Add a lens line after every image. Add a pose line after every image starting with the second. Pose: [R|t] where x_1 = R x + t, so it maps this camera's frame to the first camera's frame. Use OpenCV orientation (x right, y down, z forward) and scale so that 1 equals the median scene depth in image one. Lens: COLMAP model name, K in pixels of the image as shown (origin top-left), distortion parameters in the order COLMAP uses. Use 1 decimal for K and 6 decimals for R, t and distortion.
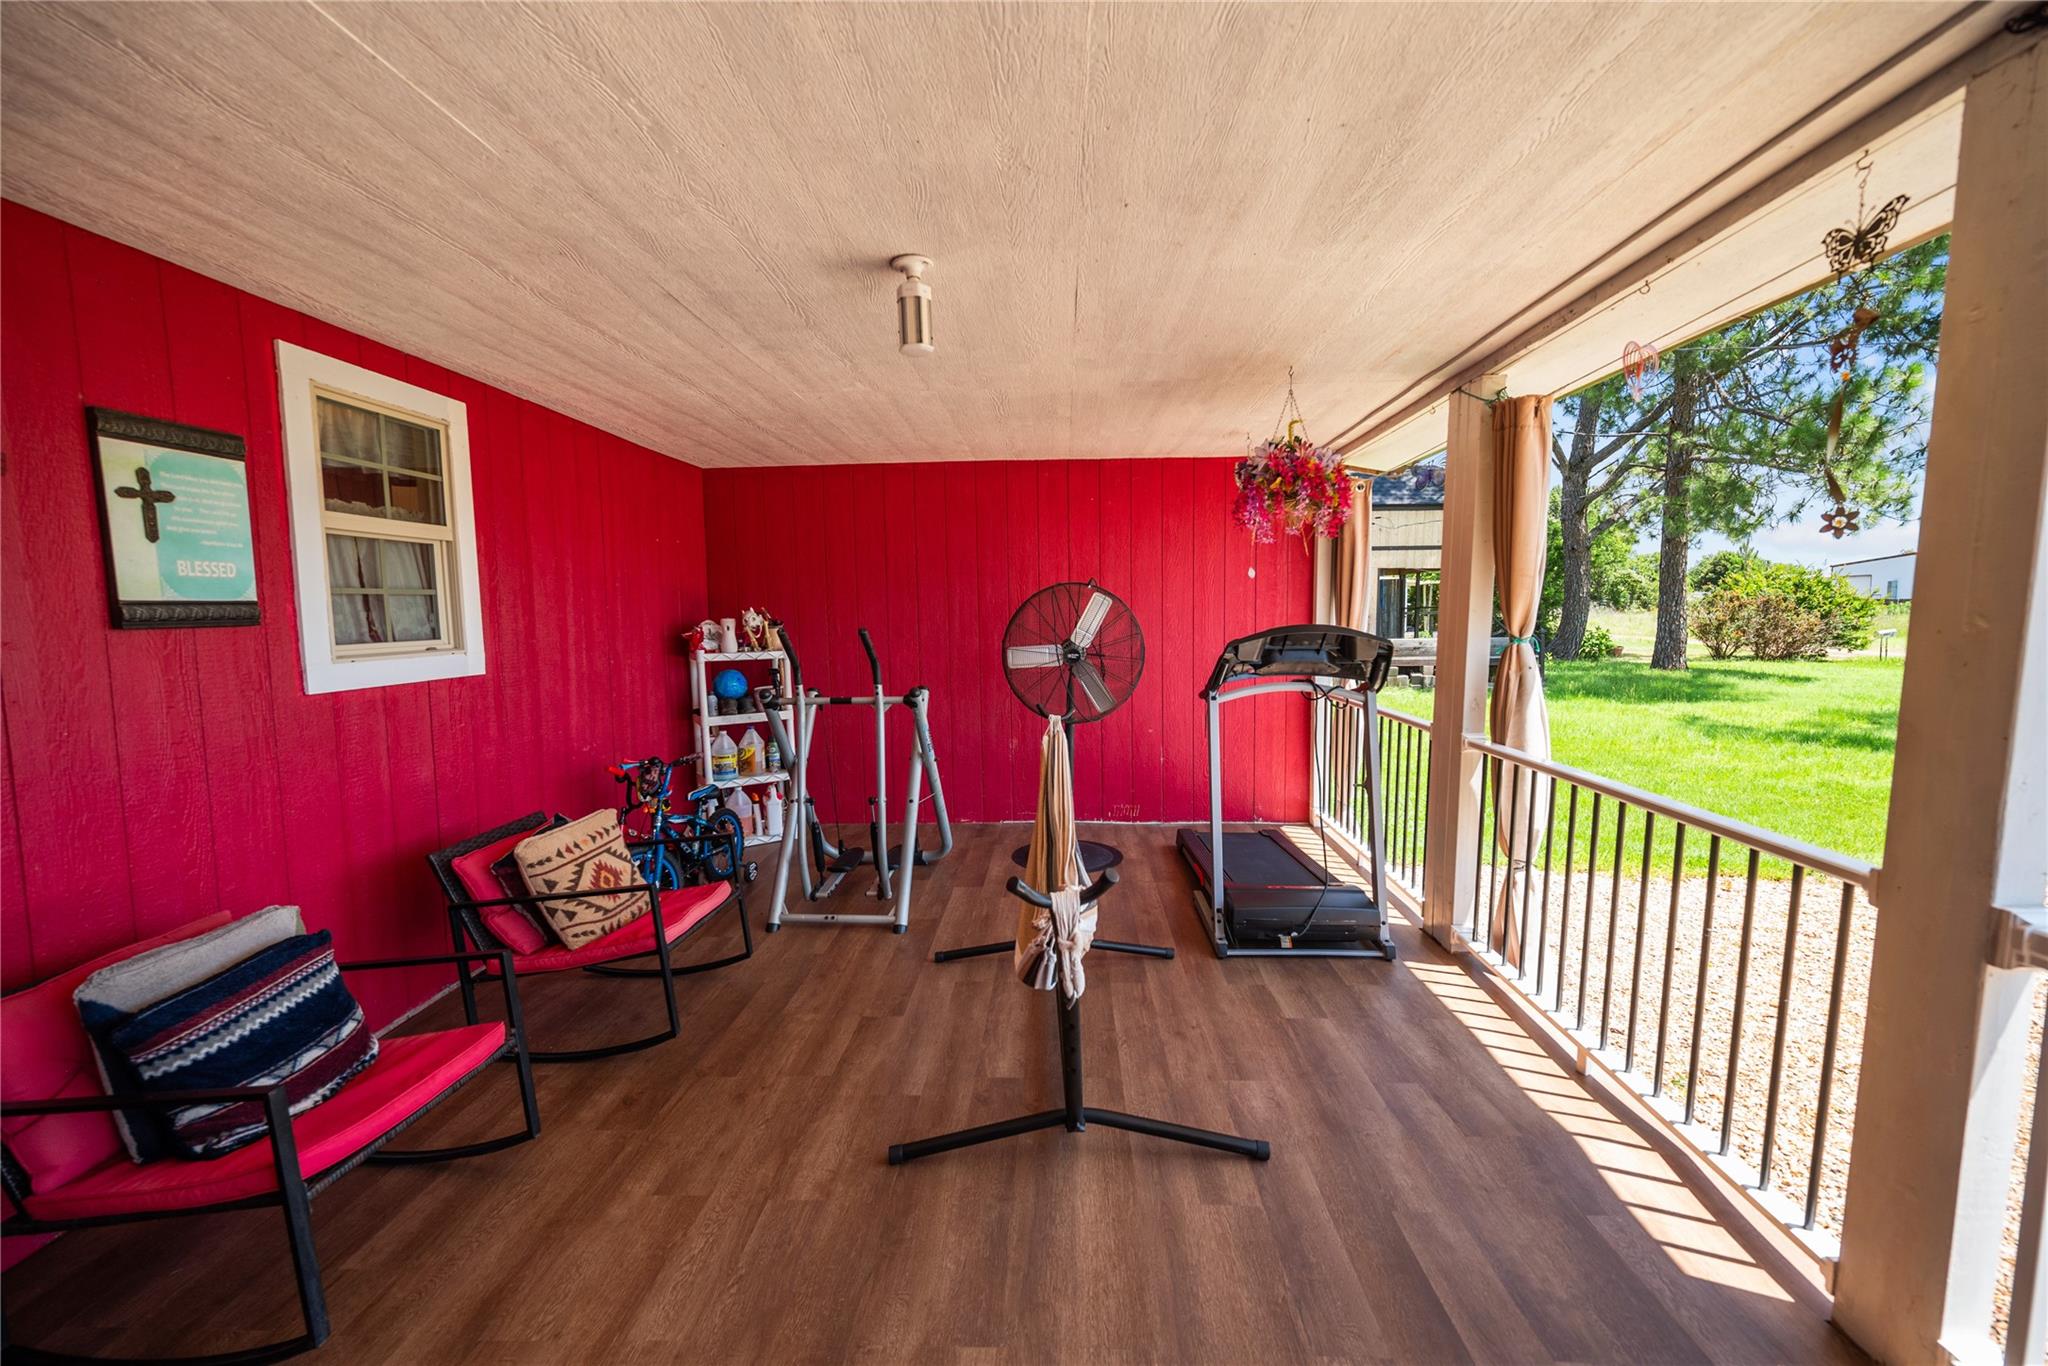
lens RADIAL K [[799.5, 0, 1023.4], [0, 799.5, 697.0], [0, 0, 1]] dist [-0.000397, -0.000126]
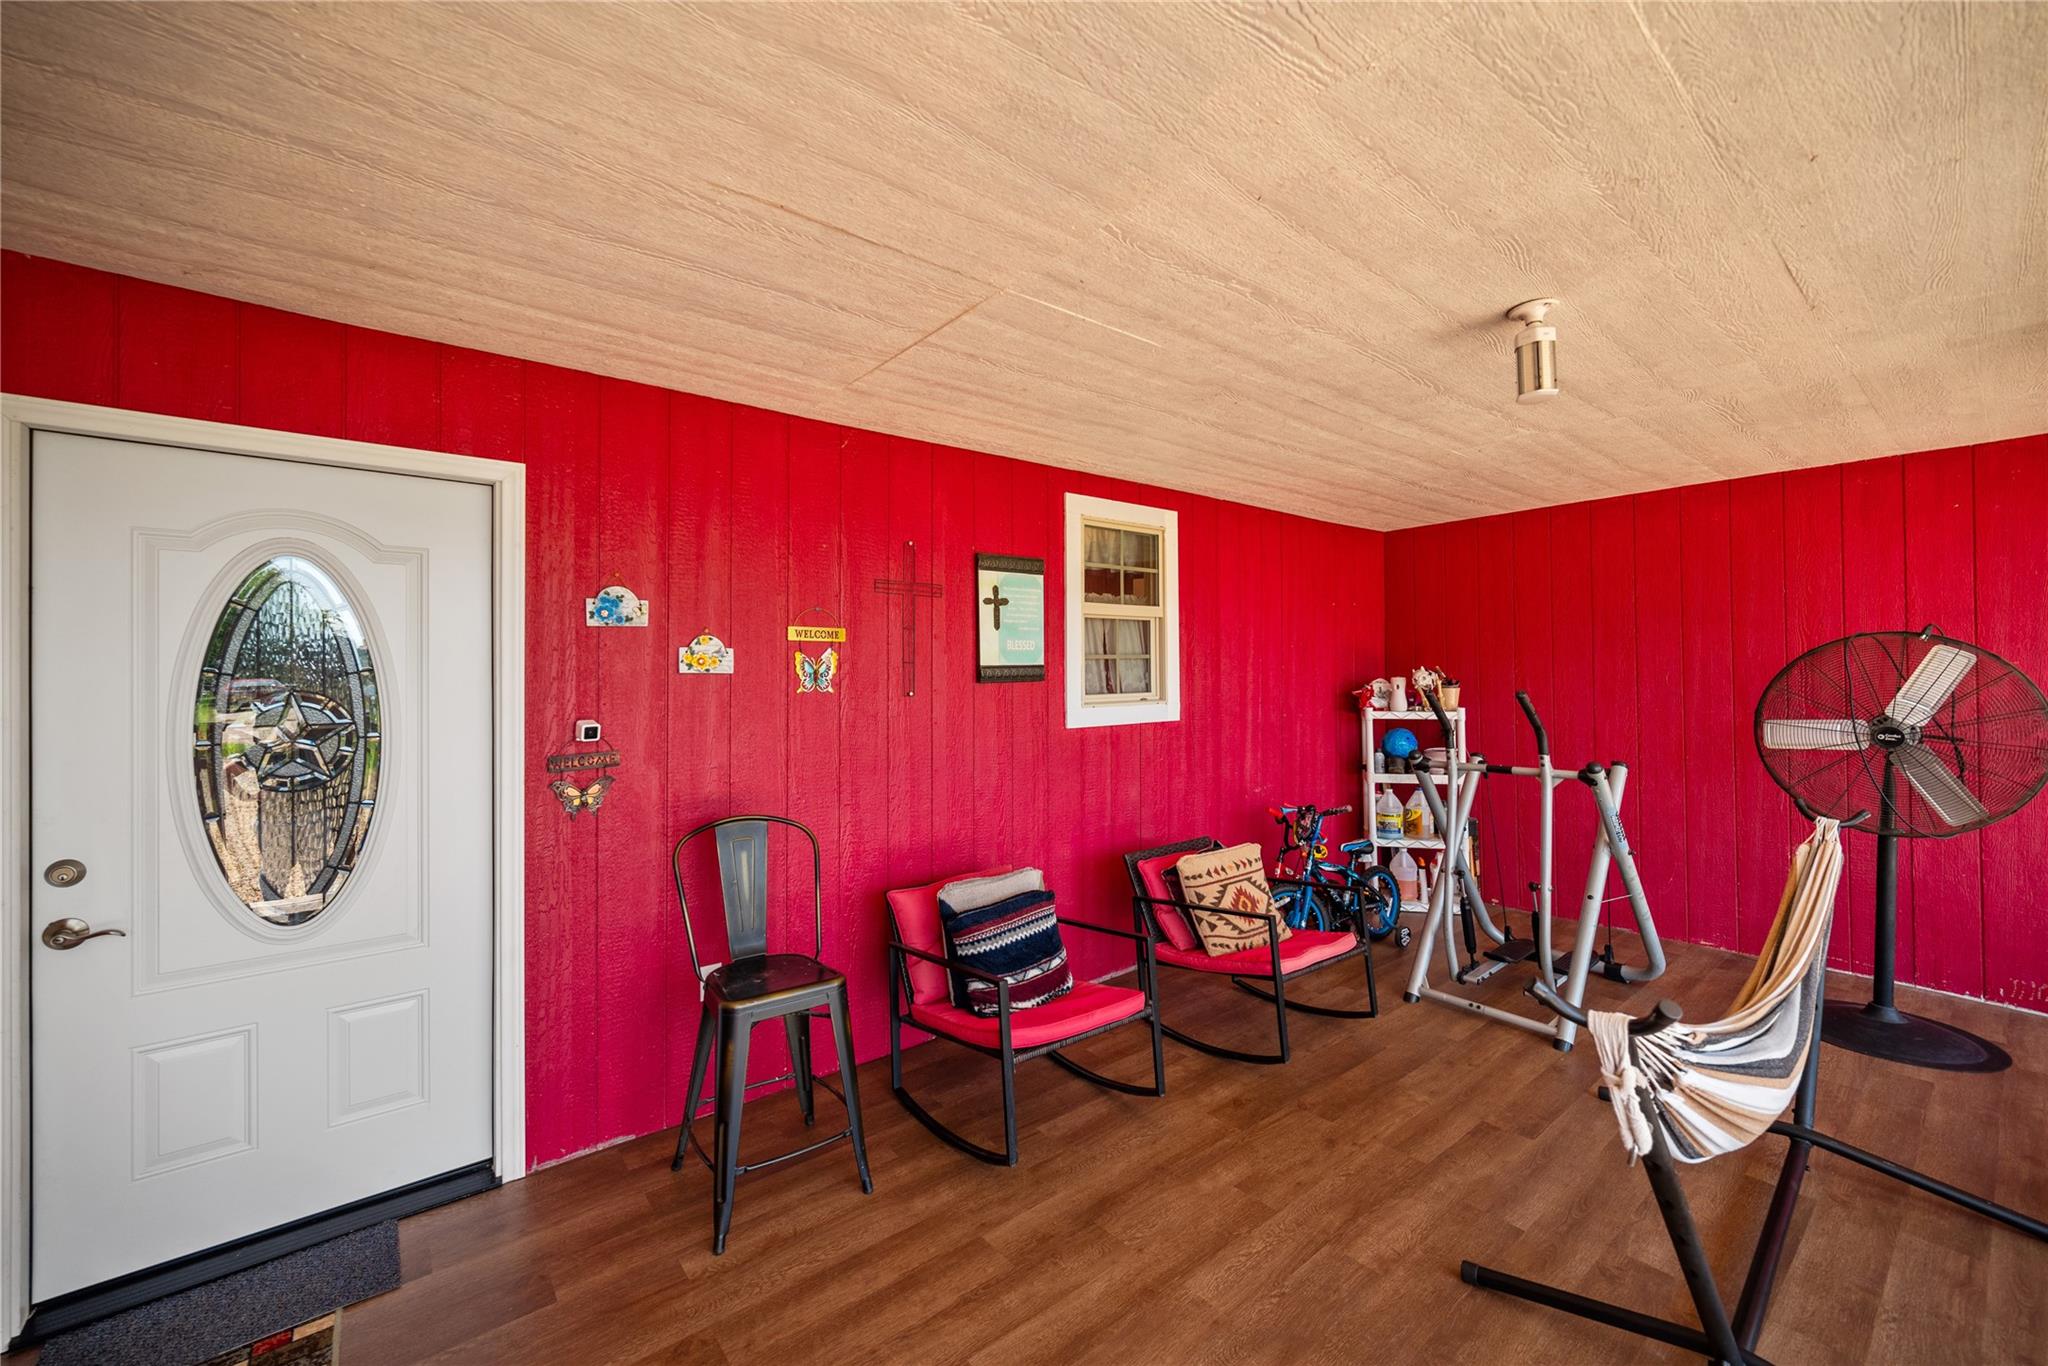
lens RADIAL K [[799.5, 0, 1023.4], [0, 799.5, 697.0], [0, 0, 1]] dist [-0.000397, -0.000126]
pose [[0.662173, 0.028709, -0.748801, 0.126062], [-0.079807, 0.996284, -0.032377, -0.006055], [0.745089, 0.081199, 0.662004, -0.022658]]
